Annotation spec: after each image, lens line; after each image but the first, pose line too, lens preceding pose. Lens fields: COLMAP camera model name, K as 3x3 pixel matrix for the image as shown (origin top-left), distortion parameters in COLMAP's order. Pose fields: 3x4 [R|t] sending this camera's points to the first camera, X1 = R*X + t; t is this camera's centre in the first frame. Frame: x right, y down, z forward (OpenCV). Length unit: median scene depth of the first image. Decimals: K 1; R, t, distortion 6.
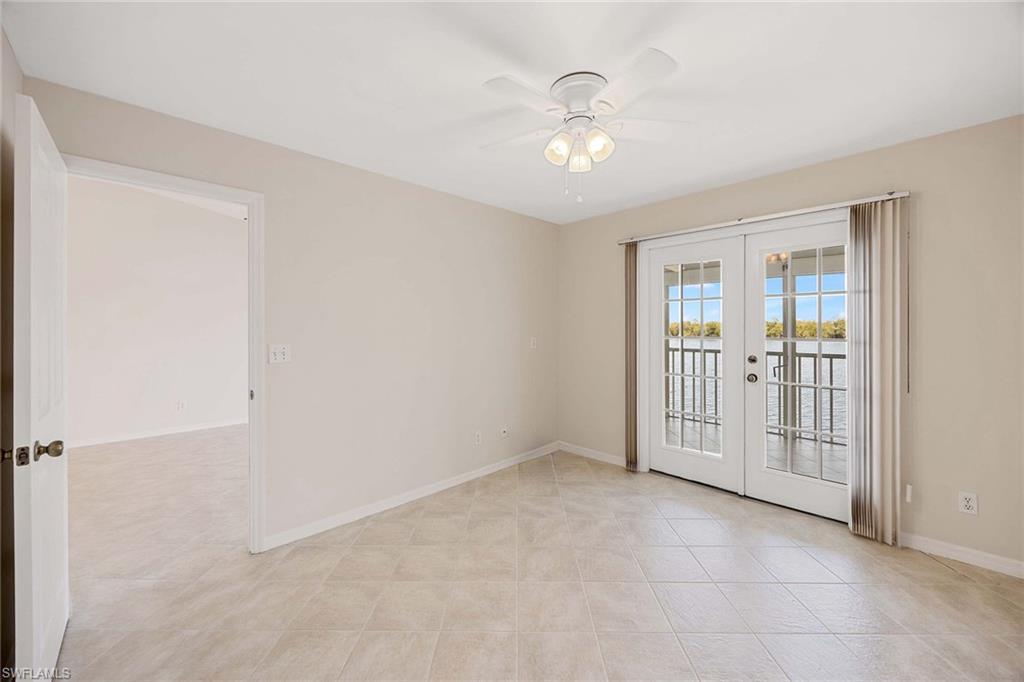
lens RADIAL K [[388.6, 0, 513.2], [0, 388.6, 327.7], [0, 0, 1]] dist [-0.004004, -0.000079]
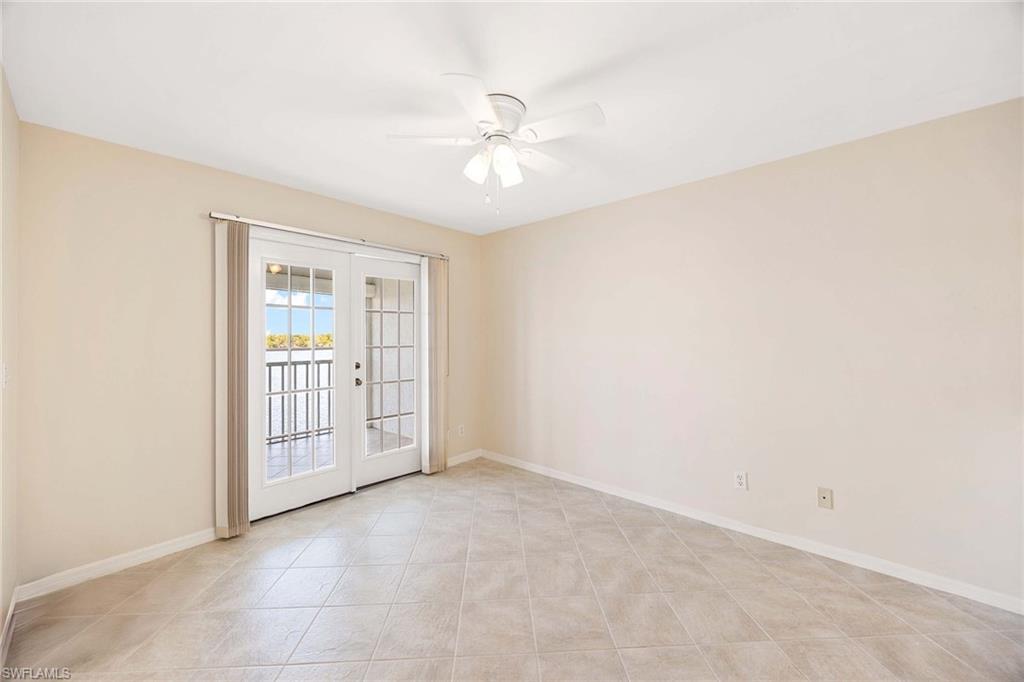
lens RADIAL K [[388.6, 0, 511.8], [0, 388.6, 336.8], [0, 0, 1]] dist [-0.004004, -0.000079]
pose [[-0.049759, 0.002095, 0.998759, -0.479827], [0.009590, 0.999953, -0.001619, 0.003382], [-0.998715, 0.009497, -0.049777, 0.561429]]
